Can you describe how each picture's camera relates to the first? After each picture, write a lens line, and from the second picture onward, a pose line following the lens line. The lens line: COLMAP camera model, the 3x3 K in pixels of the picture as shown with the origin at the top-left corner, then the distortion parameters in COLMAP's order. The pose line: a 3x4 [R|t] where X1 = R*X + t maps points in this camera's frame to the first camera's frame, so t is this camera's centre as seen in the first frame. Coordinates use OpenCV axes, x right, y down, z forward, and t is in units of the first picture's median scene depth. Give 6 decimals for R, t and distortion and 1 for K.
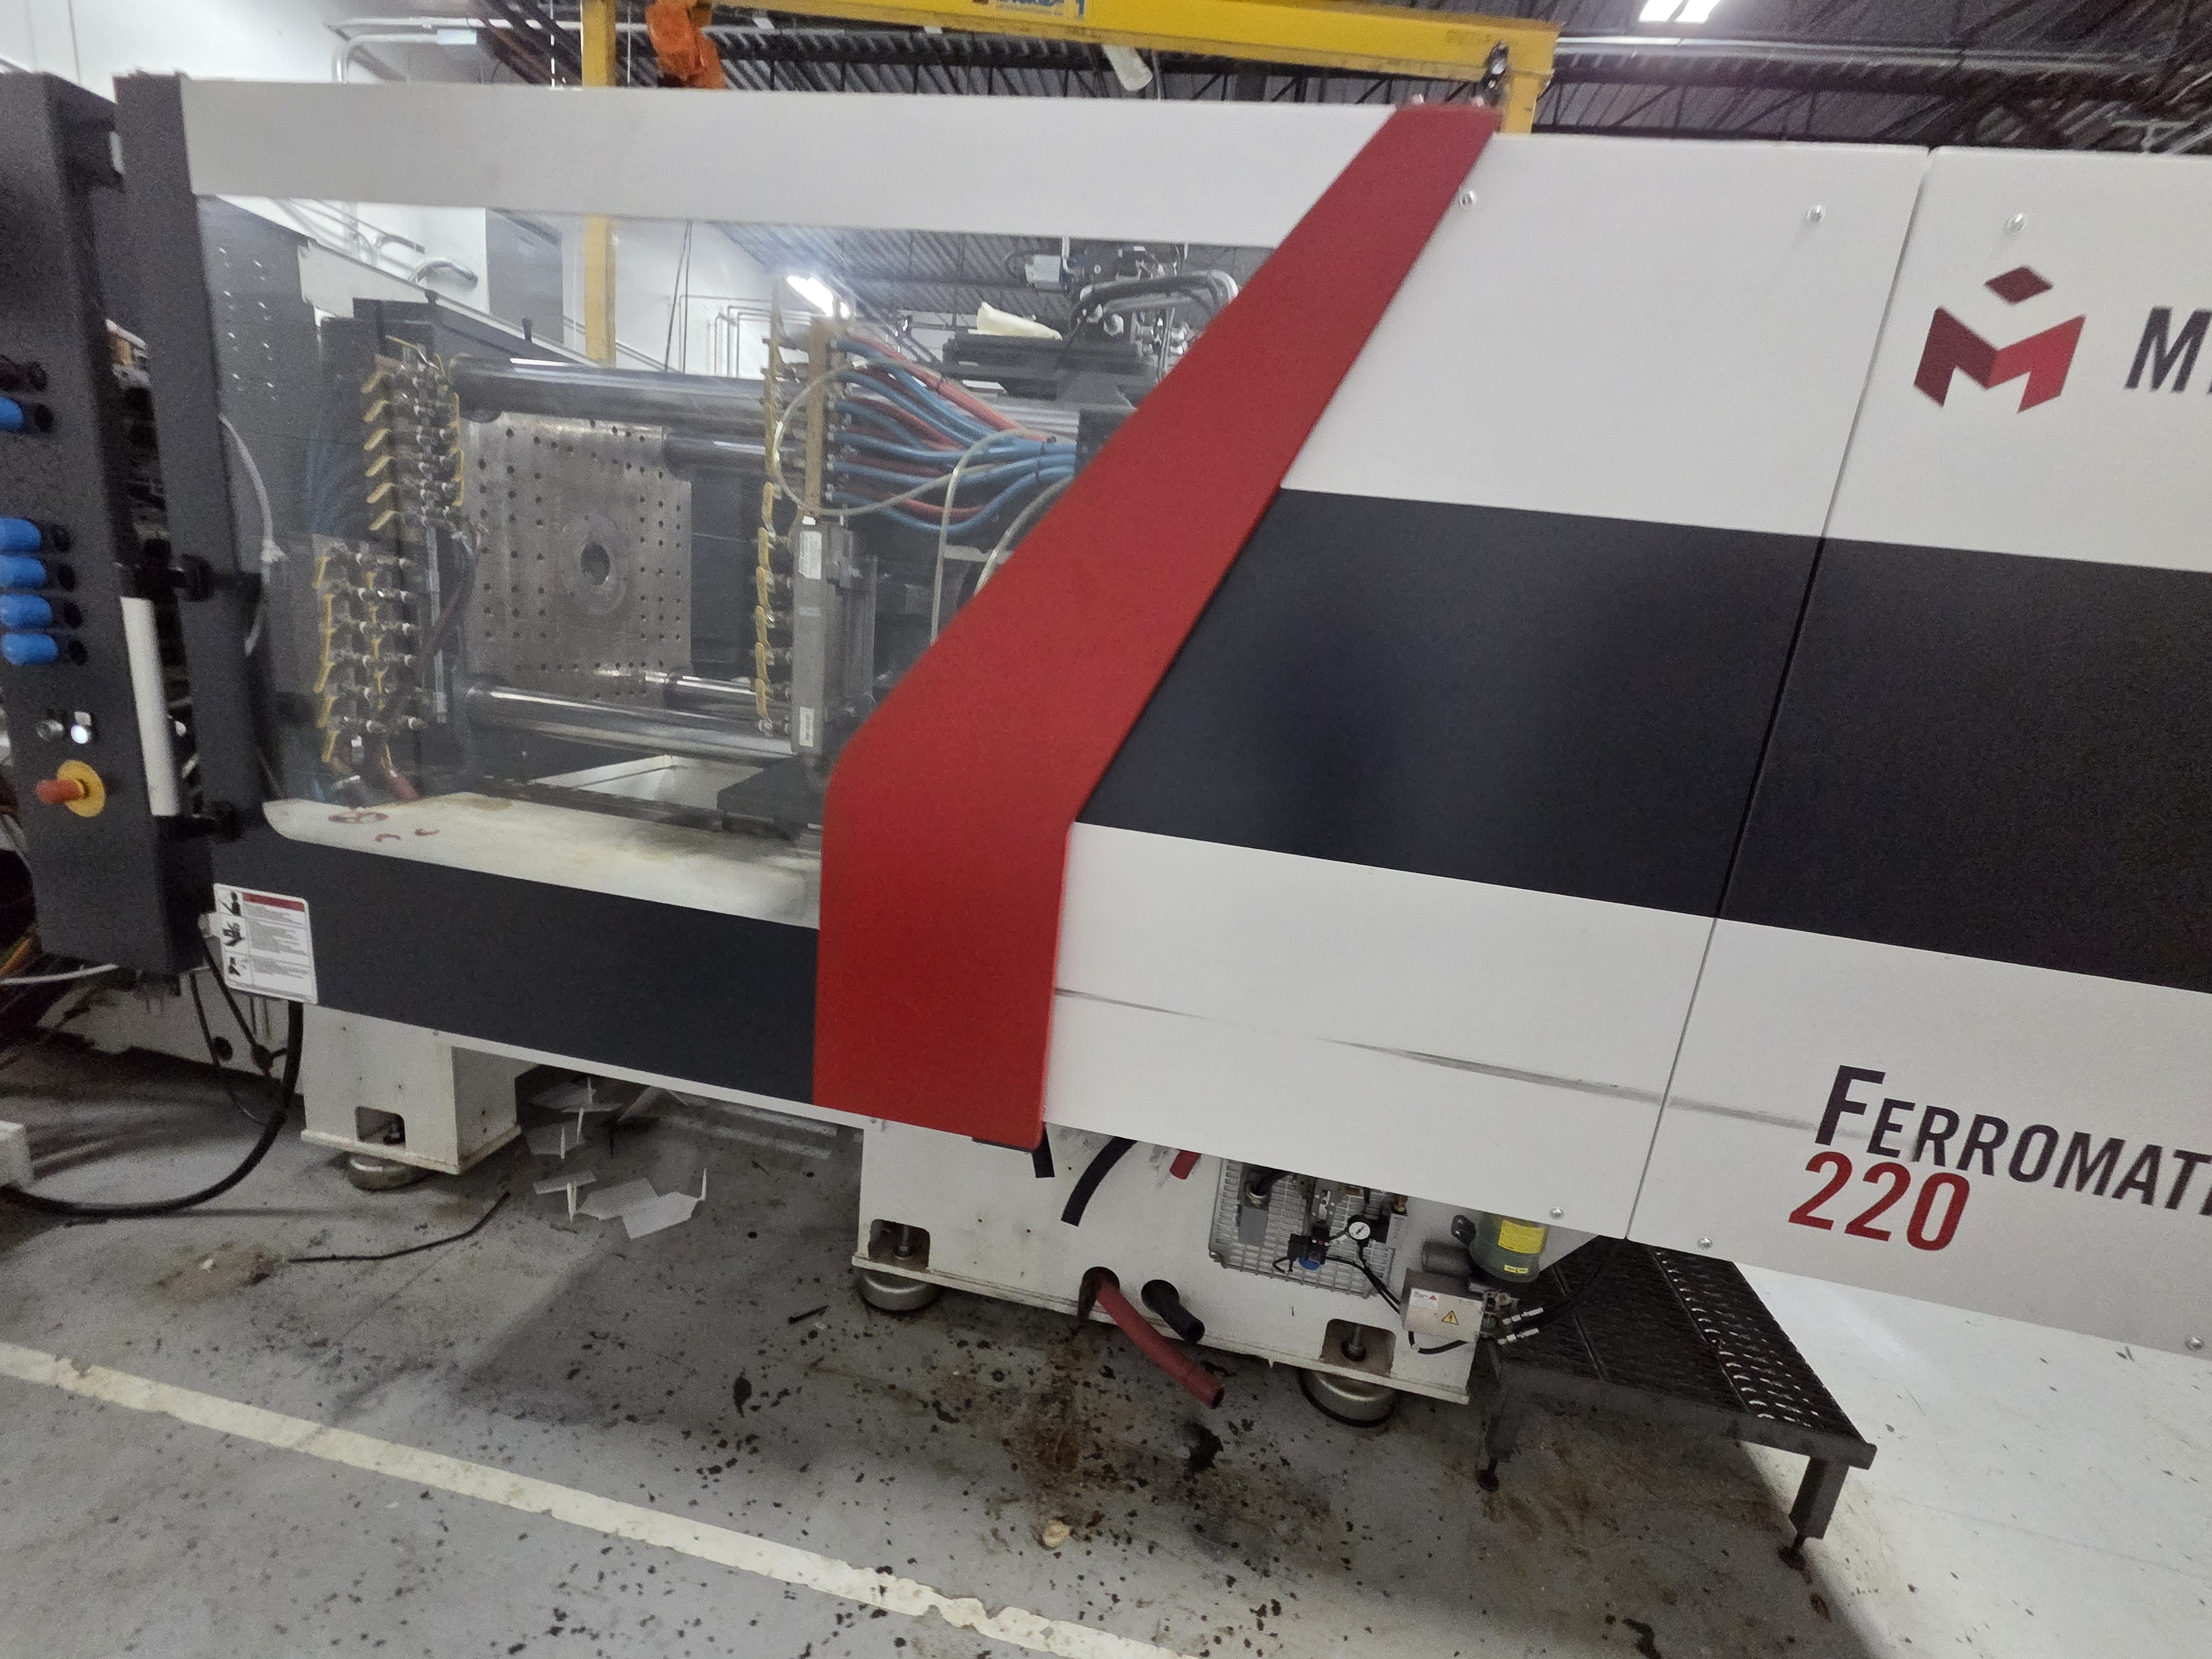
lens RADIAL K [[898.4, 0, 1079.9], [0, 898.4, 829.8], [0, 0, 1]] dist [0.001448, 0.001432]
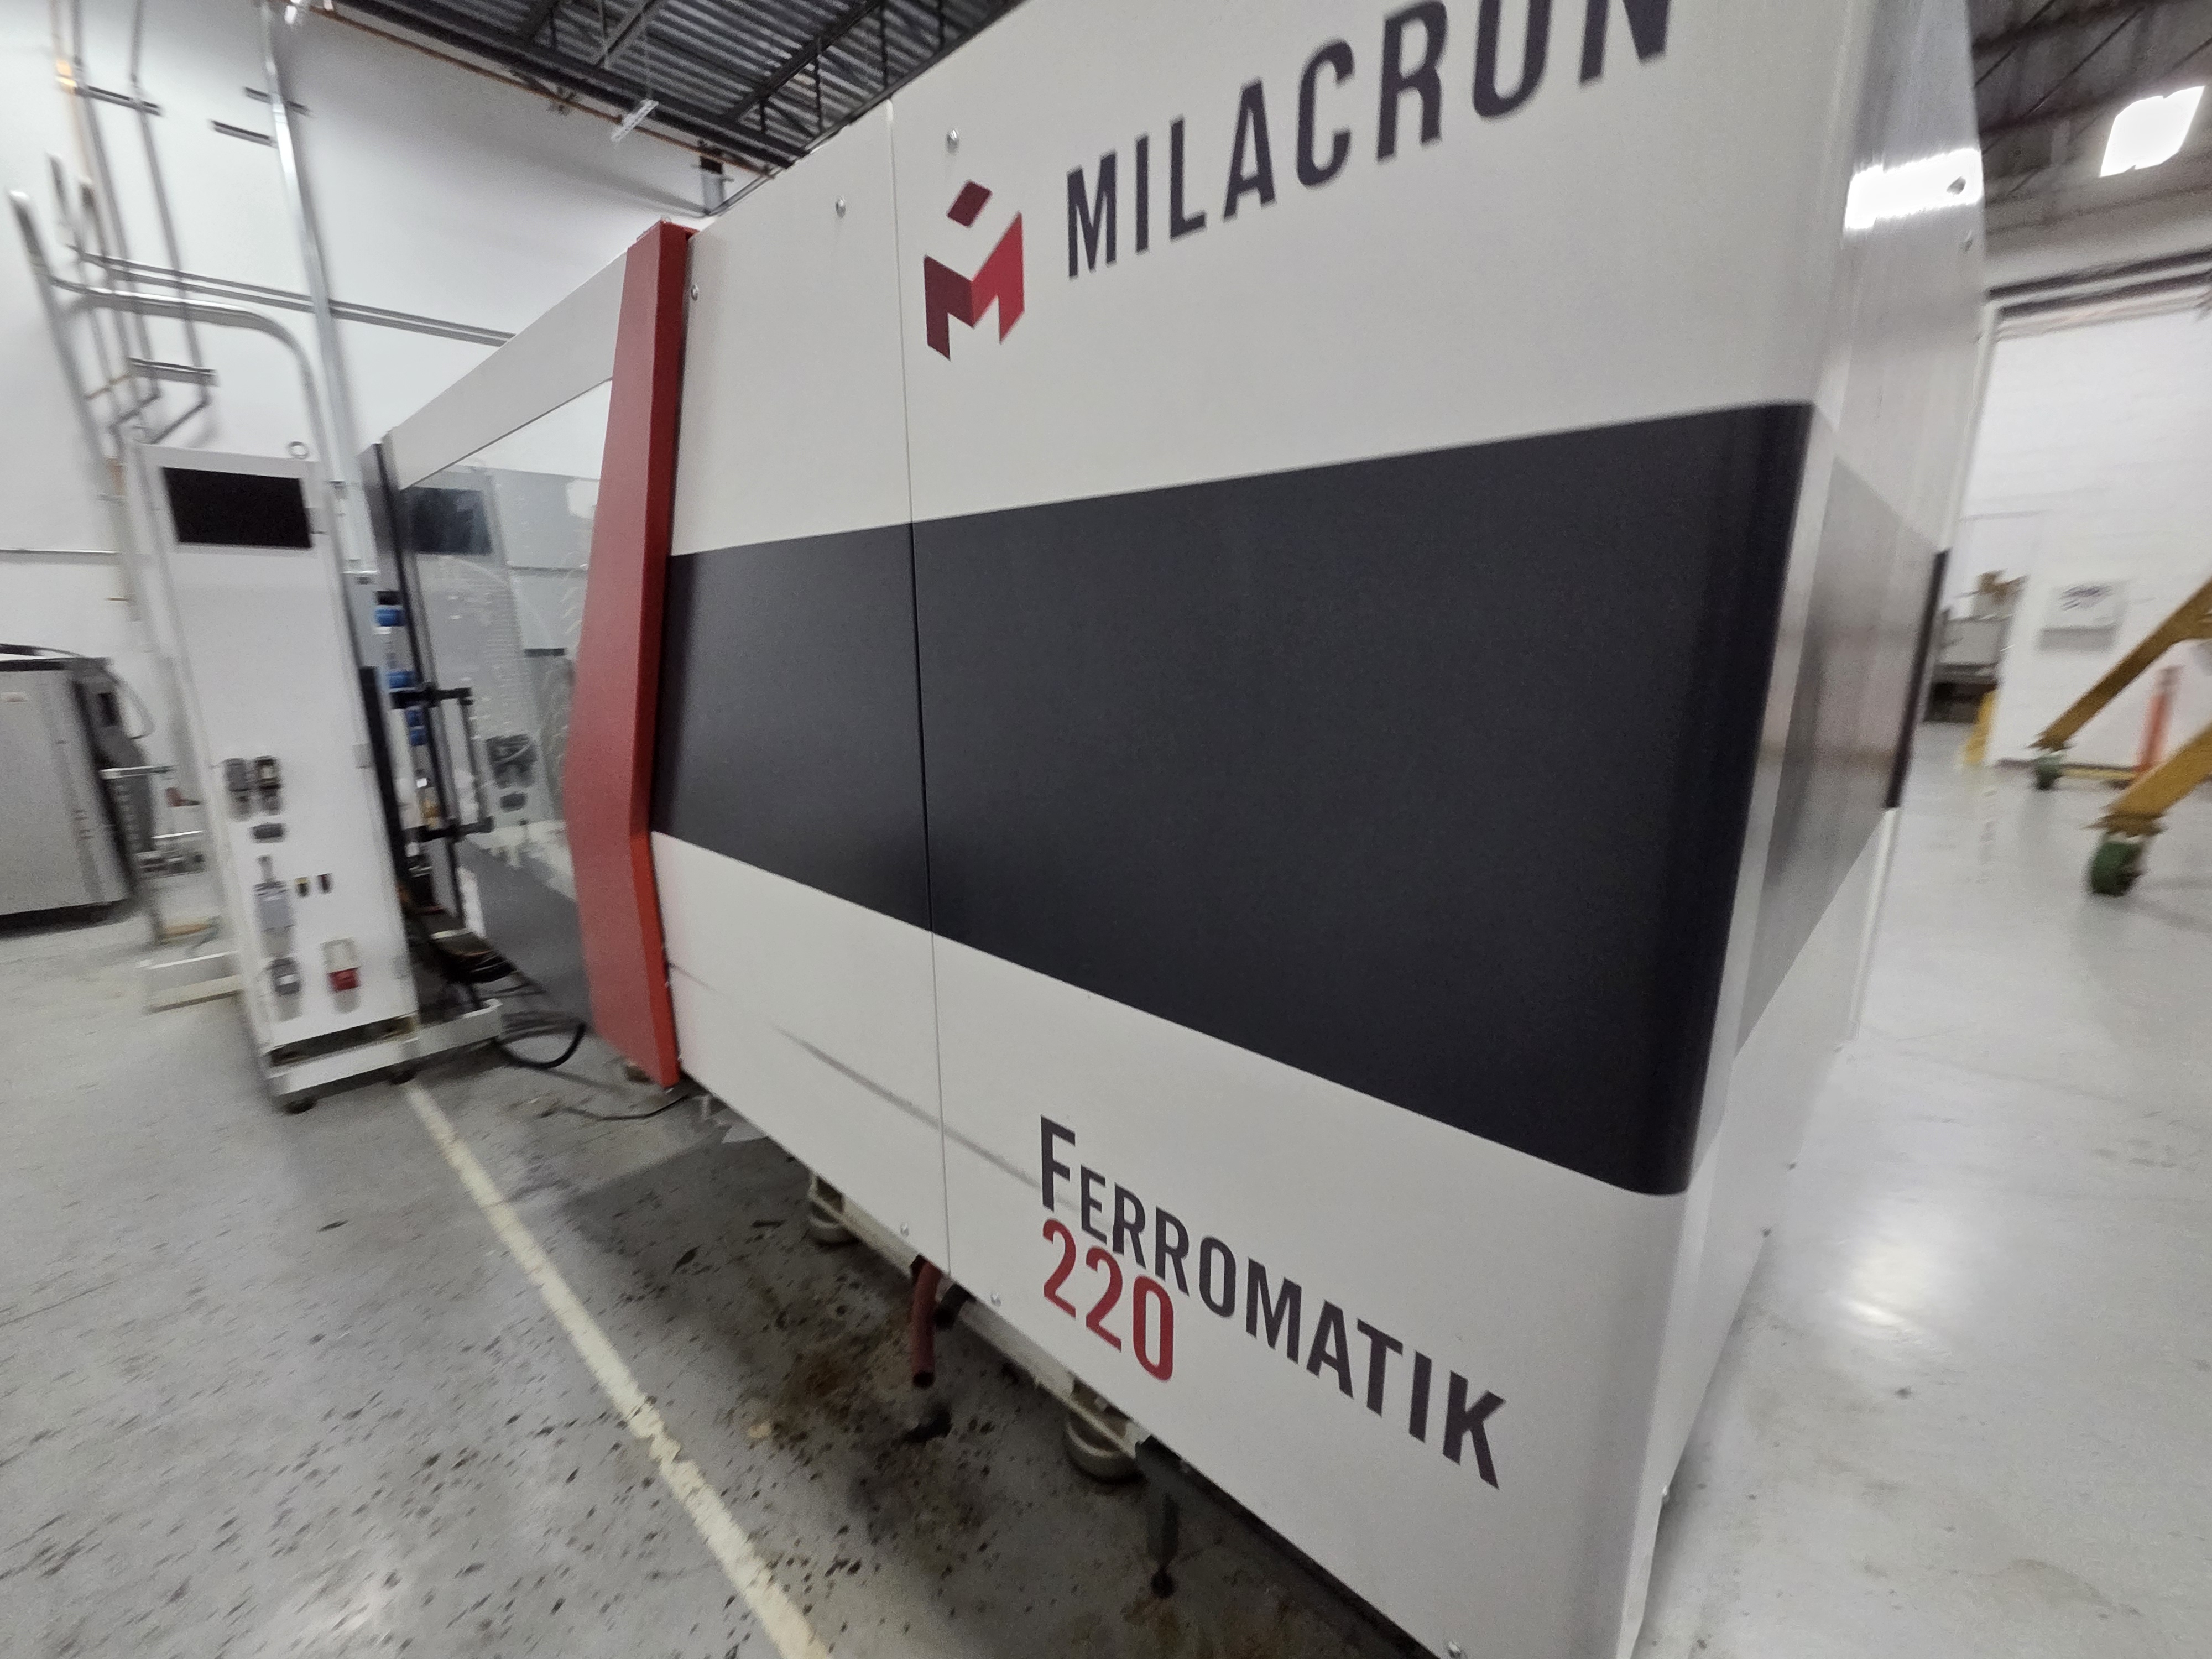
lens RADIAL K [[906.3, 0, 1096.7], [0, 906.3, 833.4], [0, 0, 1]] dist [0.003122, -0.000216]
pose [[0.827102, 0.005123, -0.562028, 0.869476], [-0.022832, 0.999439, -0.024490, 0.009226], [0.561587, 0.033088, 0.826756, 0.197016]]
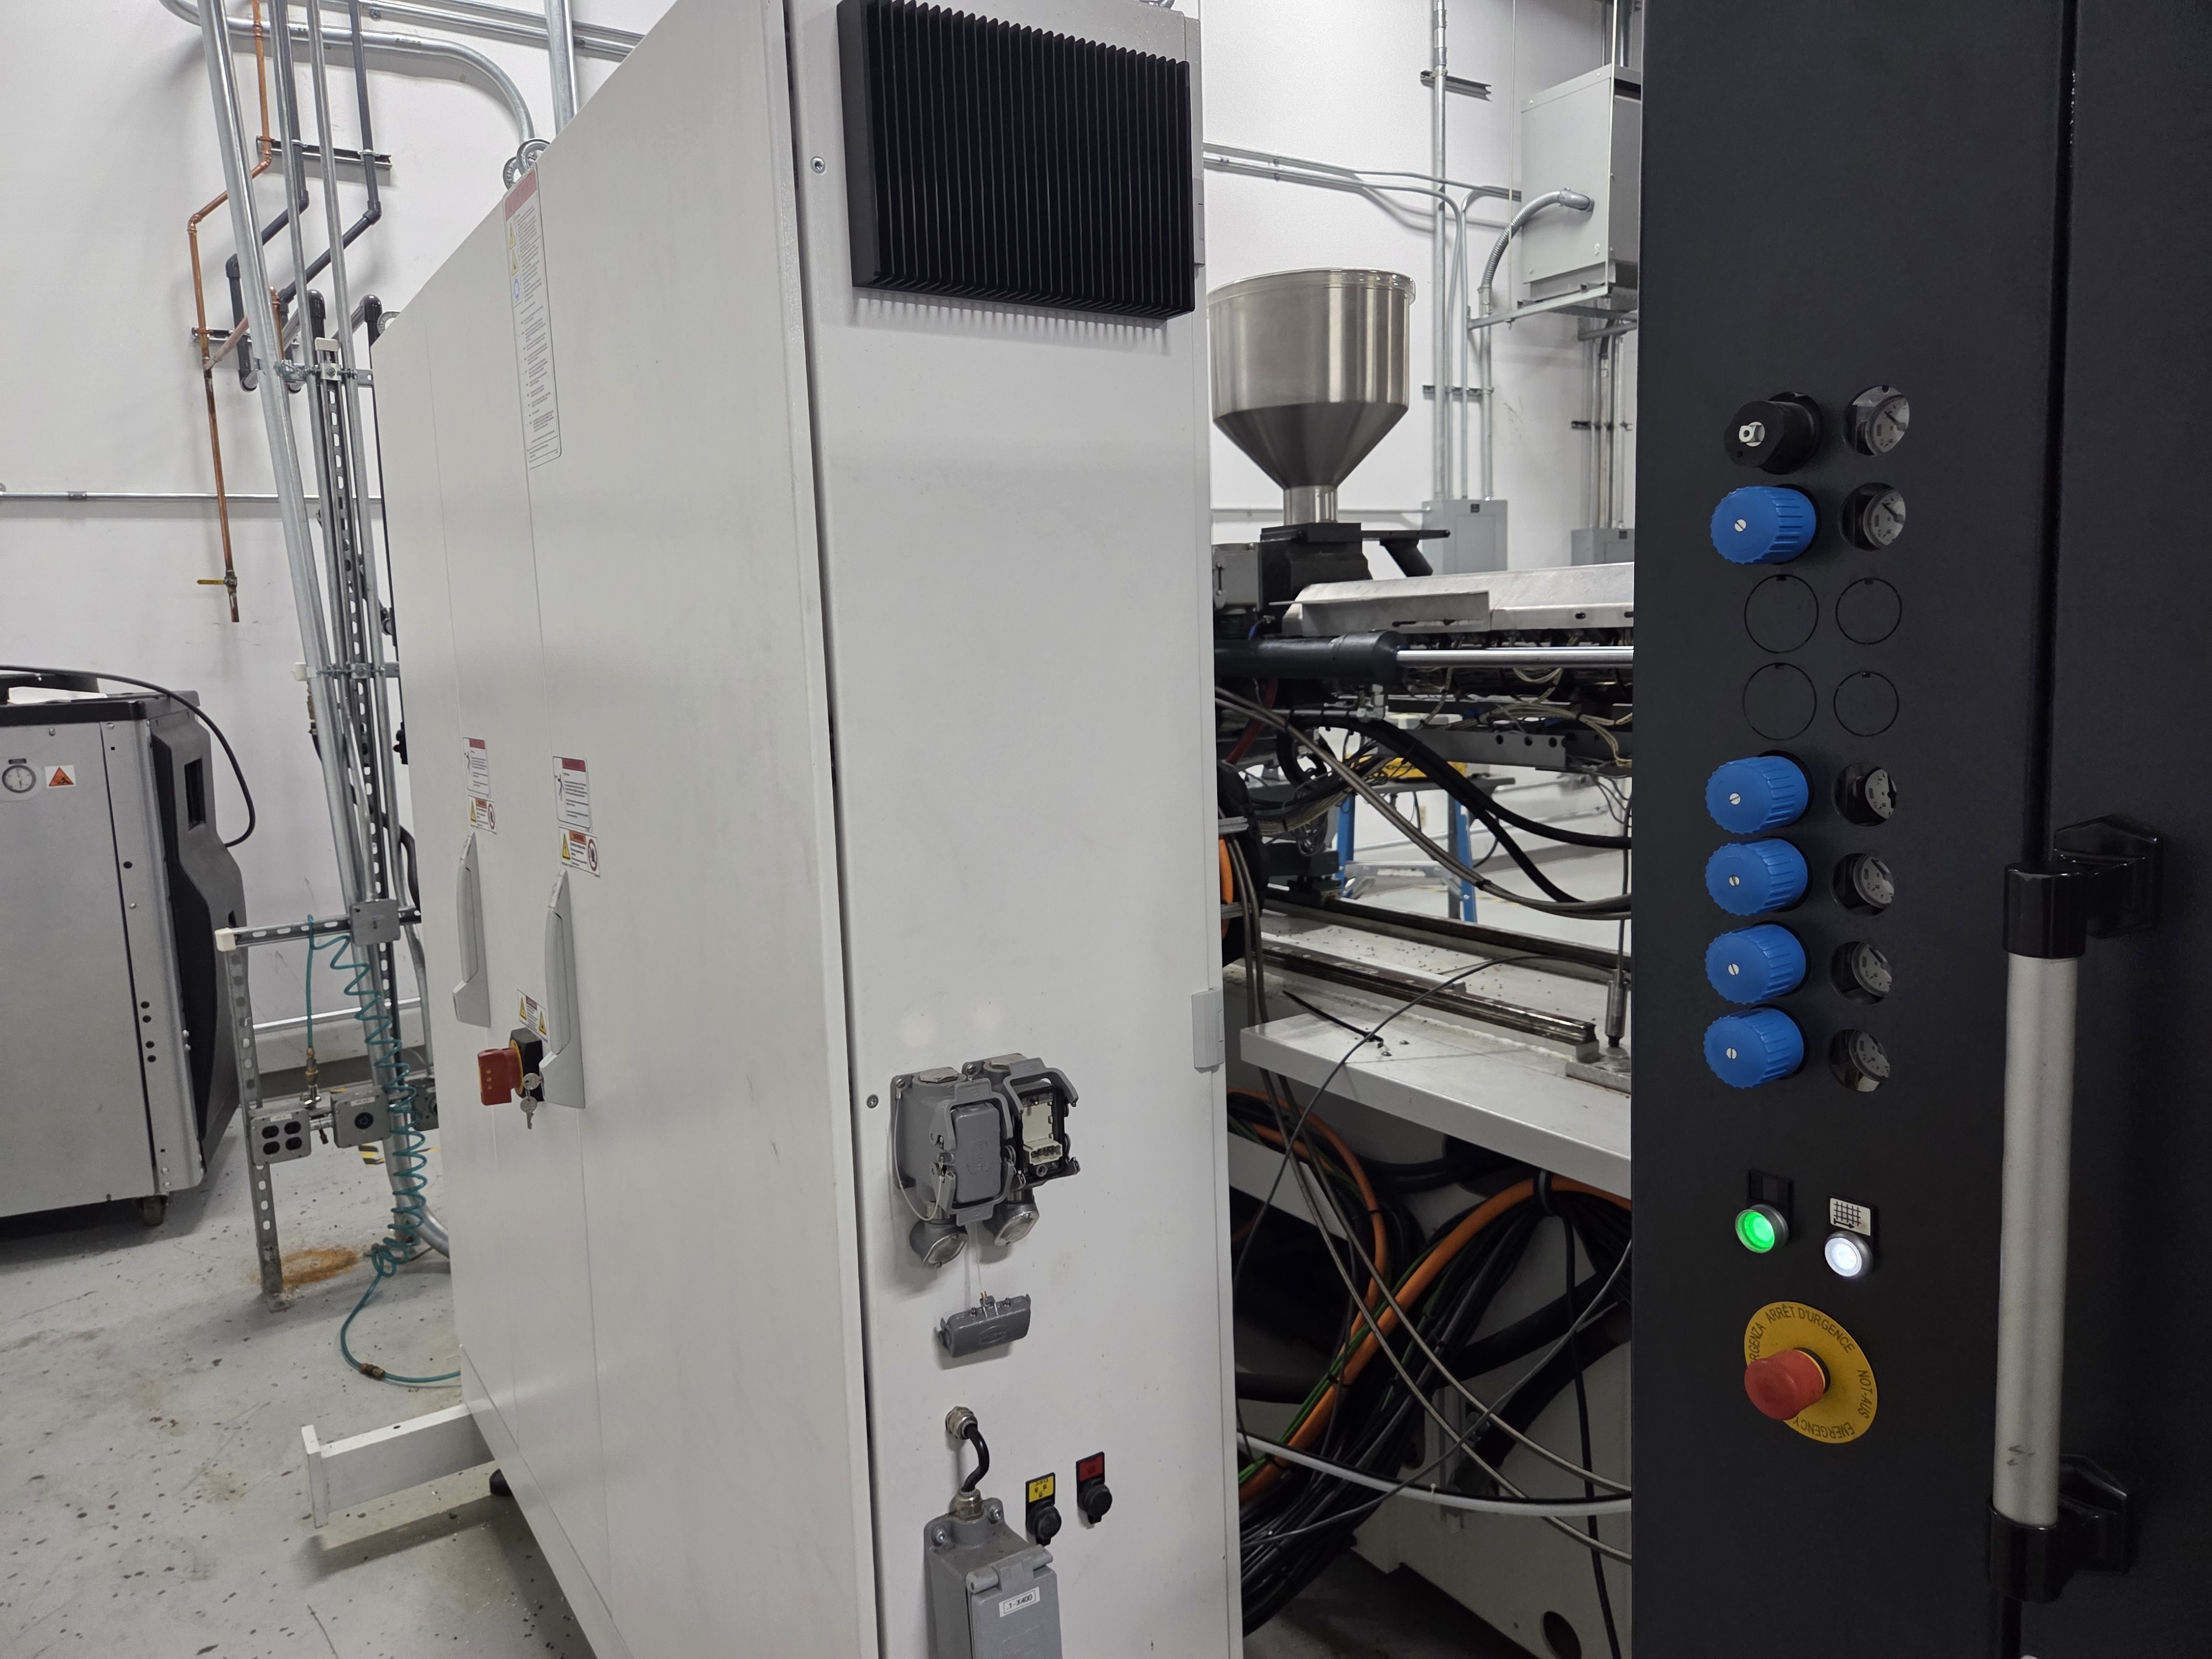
lens RADIAL K [[1459.4, 0, 1083.0], [0, 1459.4, 815.6], [0, 0, 1]] dist [0.052849, -0.045293]
pose [[0.689594, -0.041941, -0.722980, -0.679794], [-0.050683, 0.993079, -0.105953, -0.170994], [0.722420, 0.109708, 0.682696, 0.218439]]
